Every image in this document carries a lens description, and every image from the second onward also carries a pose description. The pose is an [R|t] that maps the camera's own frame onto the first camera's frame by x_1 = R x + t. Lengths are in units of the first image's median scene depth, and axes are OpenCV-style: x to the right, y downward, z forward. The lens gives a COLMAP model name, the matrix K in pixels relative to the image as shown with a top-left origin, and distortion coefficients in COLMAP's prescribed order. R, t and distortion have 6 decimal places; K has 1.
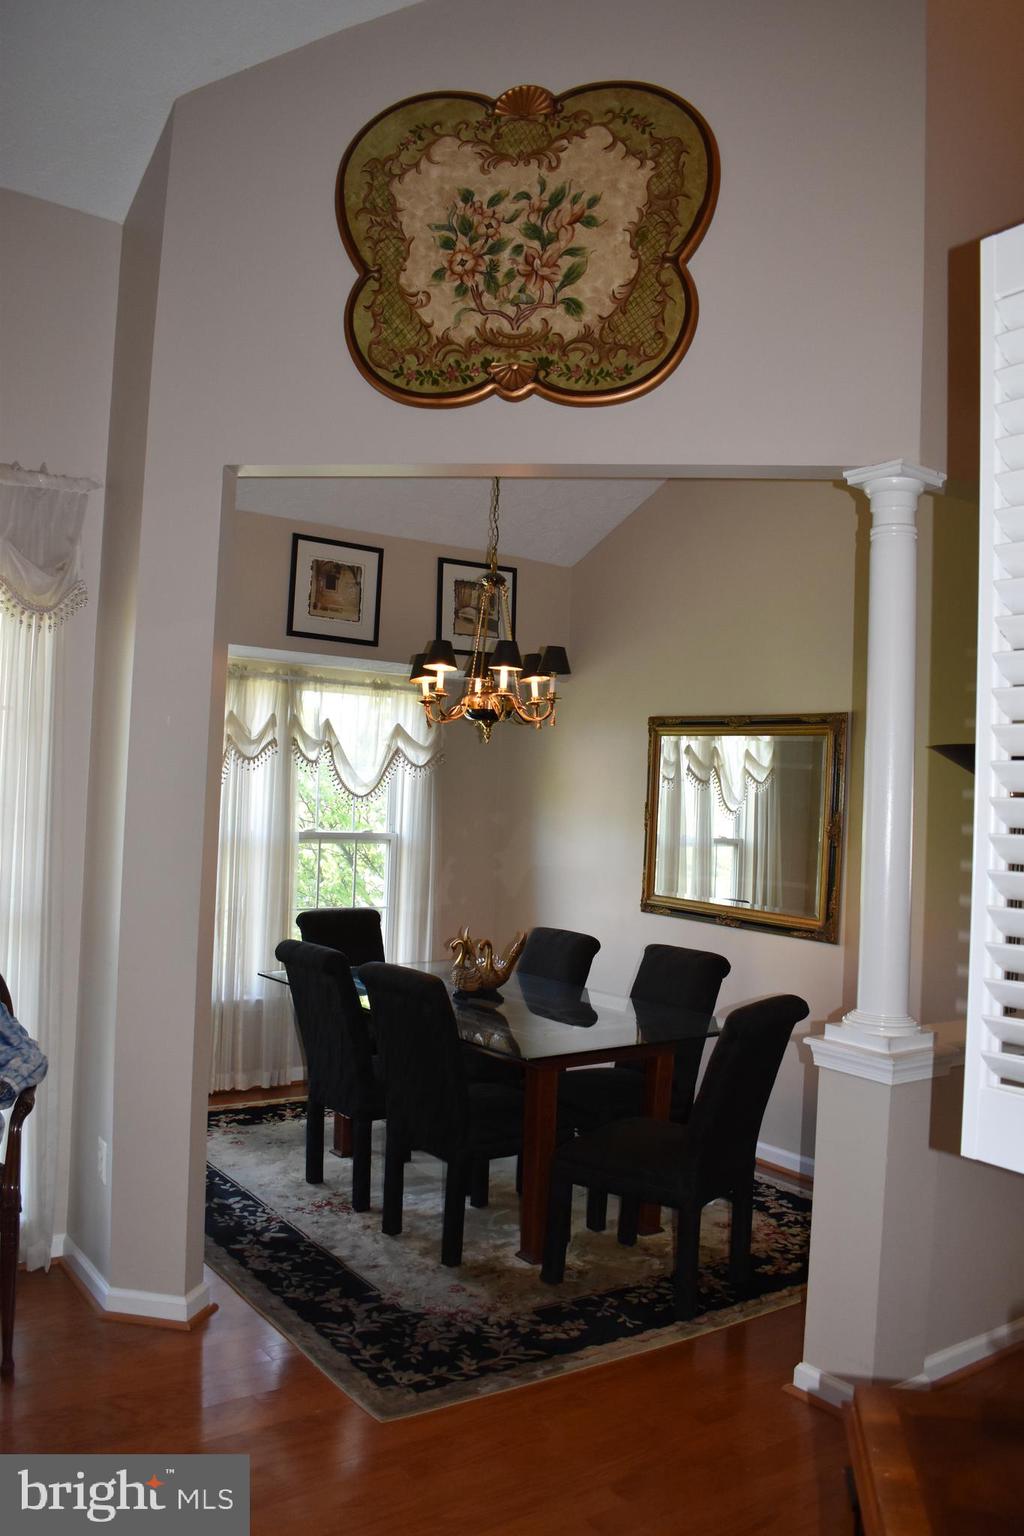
lens RADIAL K [[1227.4, 0, 512.3], [0, 1227.4, 748.5], [0, 0, 1]] dist [-0.082054, 0.003457]
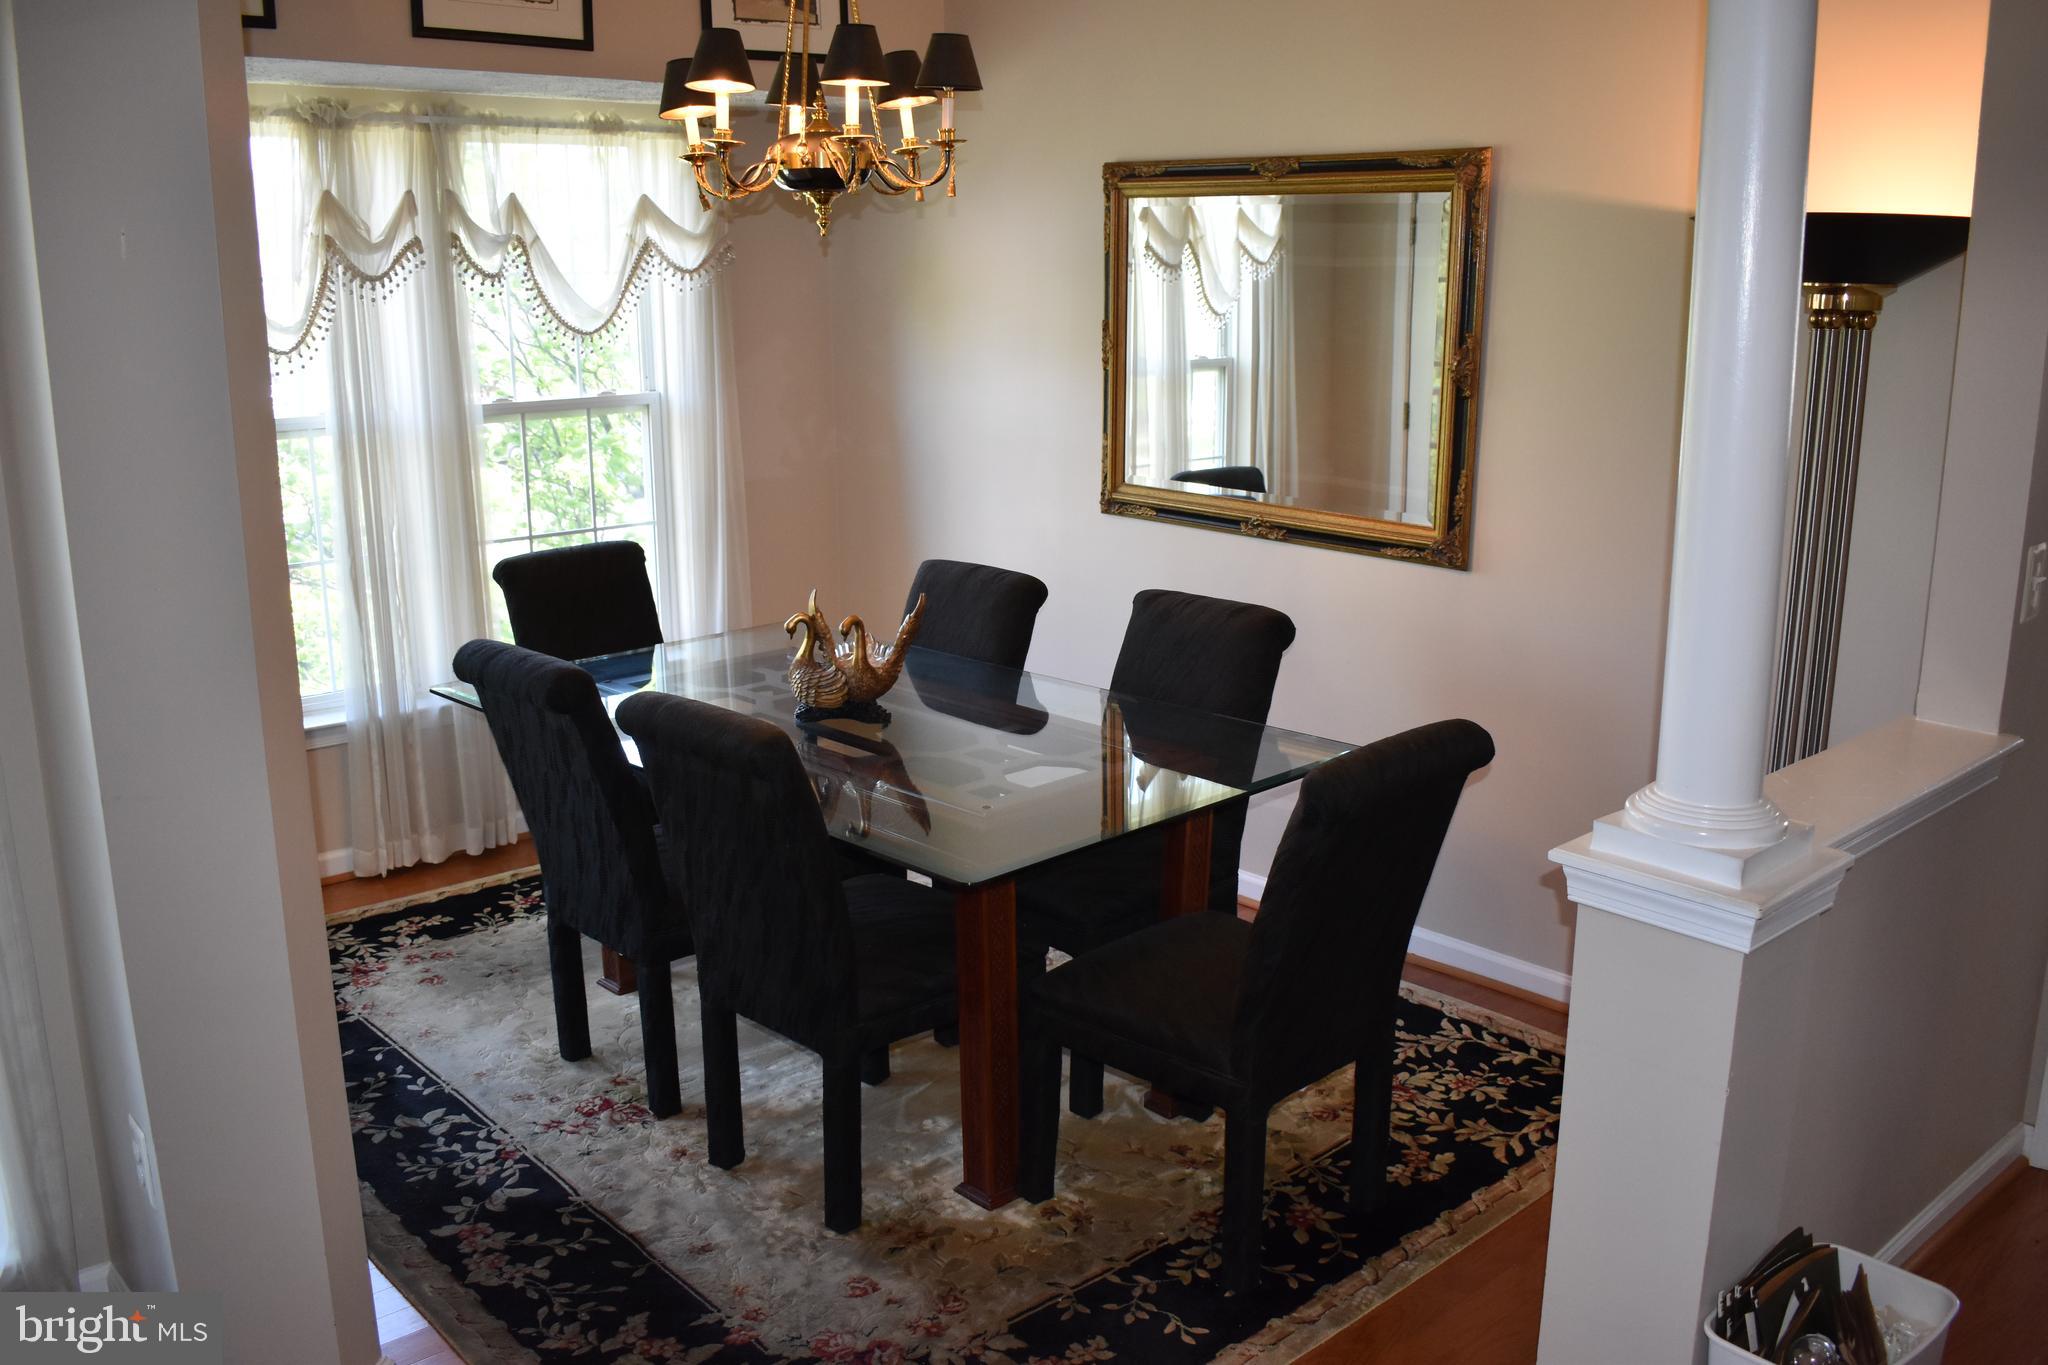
lens RADIAL K [[1754.5, 0, 1024.0], [0, 1754.5, 682.5], [0, 0, 1]] dist [-0.086048, 0.004839]
pose [[0.992216, -0.072134, 0.101512, -0.025140], [0.042224, 0.961739, 0.270694, -0.018079], [-0.117154, -0.264301, 0.957298, 0.238434]]
